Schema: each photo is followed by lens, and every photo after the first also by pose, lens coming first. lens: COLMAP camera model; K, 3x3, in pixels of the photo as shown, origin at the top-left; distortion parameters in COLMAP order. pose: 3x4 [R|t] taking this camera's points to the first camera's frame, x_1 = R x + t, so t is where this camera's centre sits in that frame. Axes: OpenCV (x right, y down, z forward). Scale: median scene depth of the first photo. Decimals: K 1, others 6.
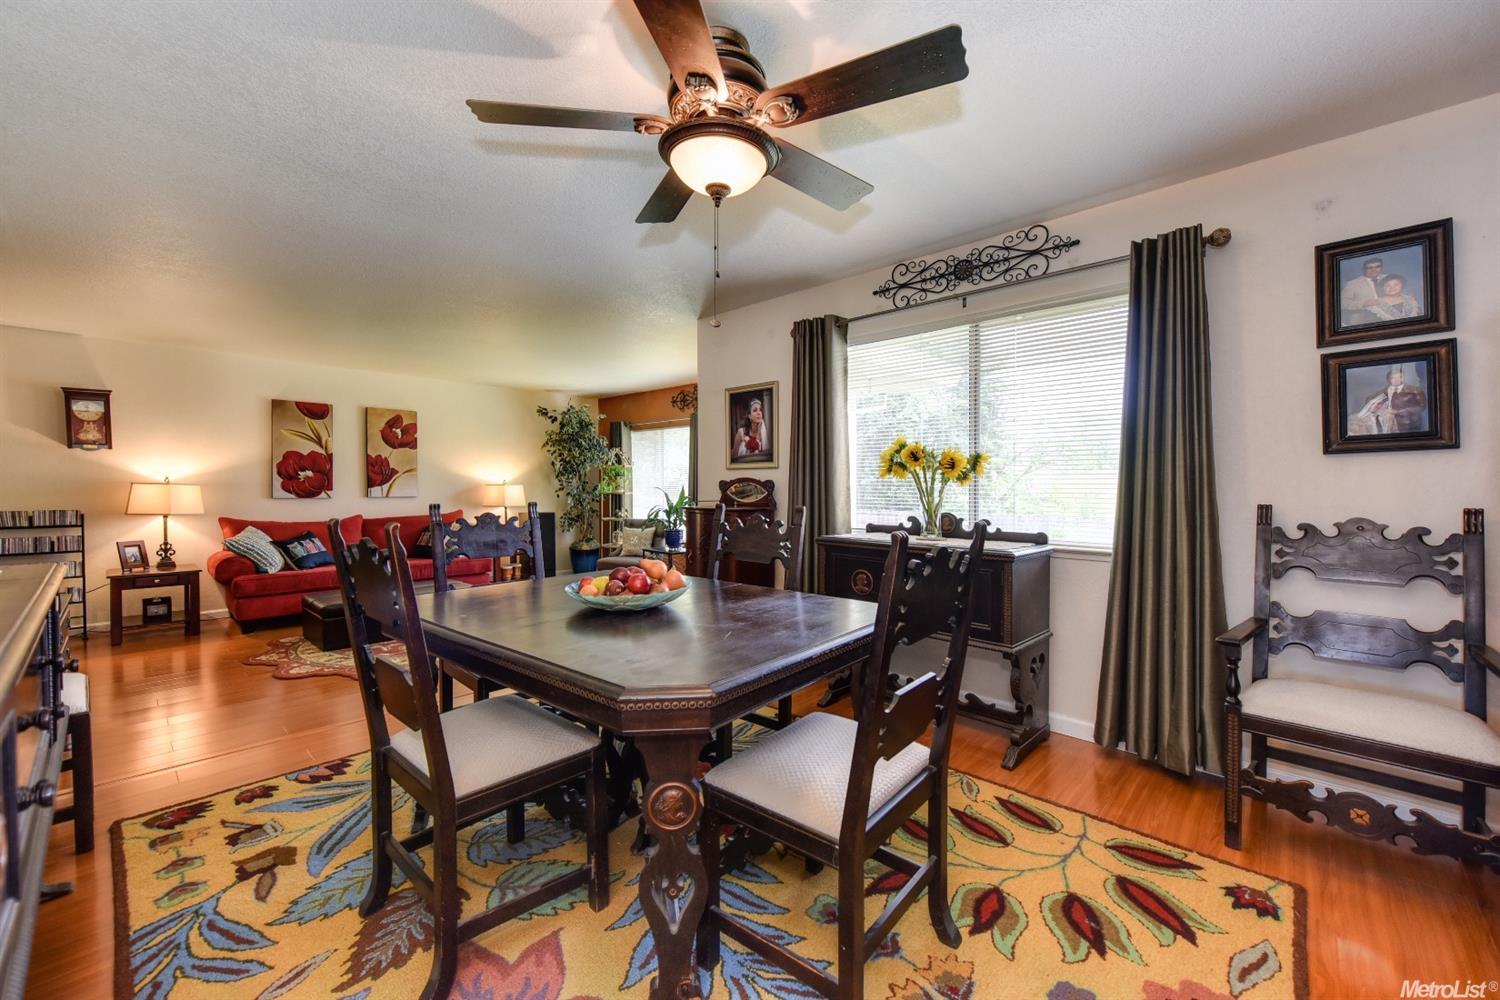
lens RADIAL K [[585.3, 0, 745.1], [0, 585.3, 490.4], [0, 0, 1]] dist [0.000258, 0.000054]
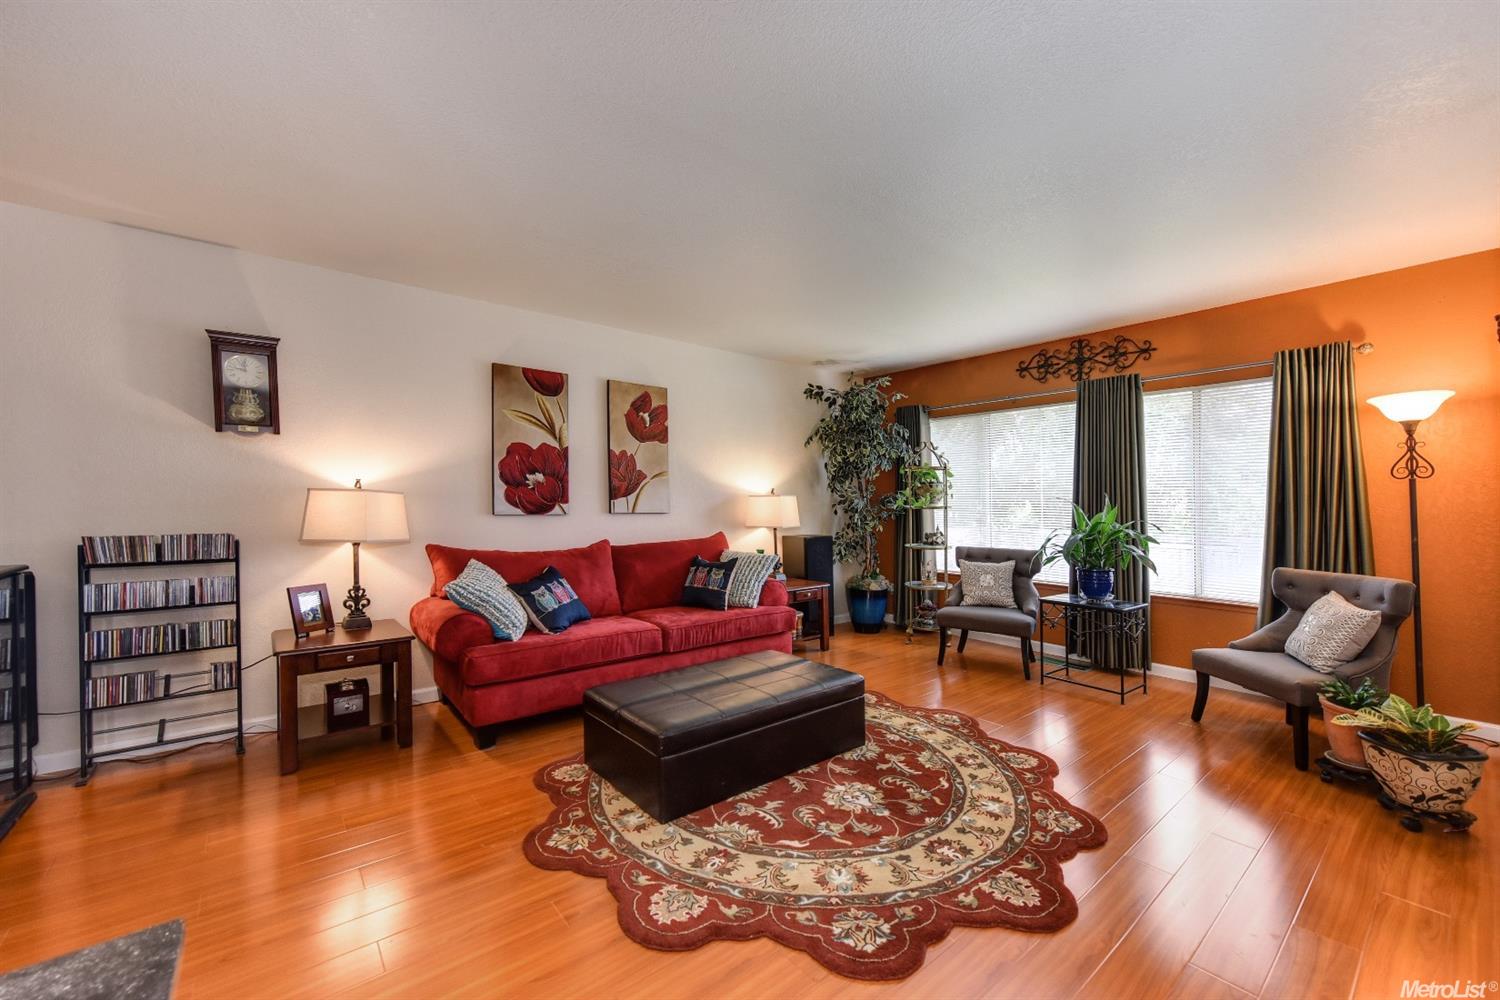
lens RADIAL K [[591.1, 0, 753.9], [0, 591.1, 511.2], [0, 0, 1]] dist [0.003848, 0.000087]
pose [[0.990057, 0.002092, -0.140652, -0.441194], [-0.001122, 0.999975, 0.006975, 0.004691], [0.140663, -0.006748, 0.990035, 0.400113]]
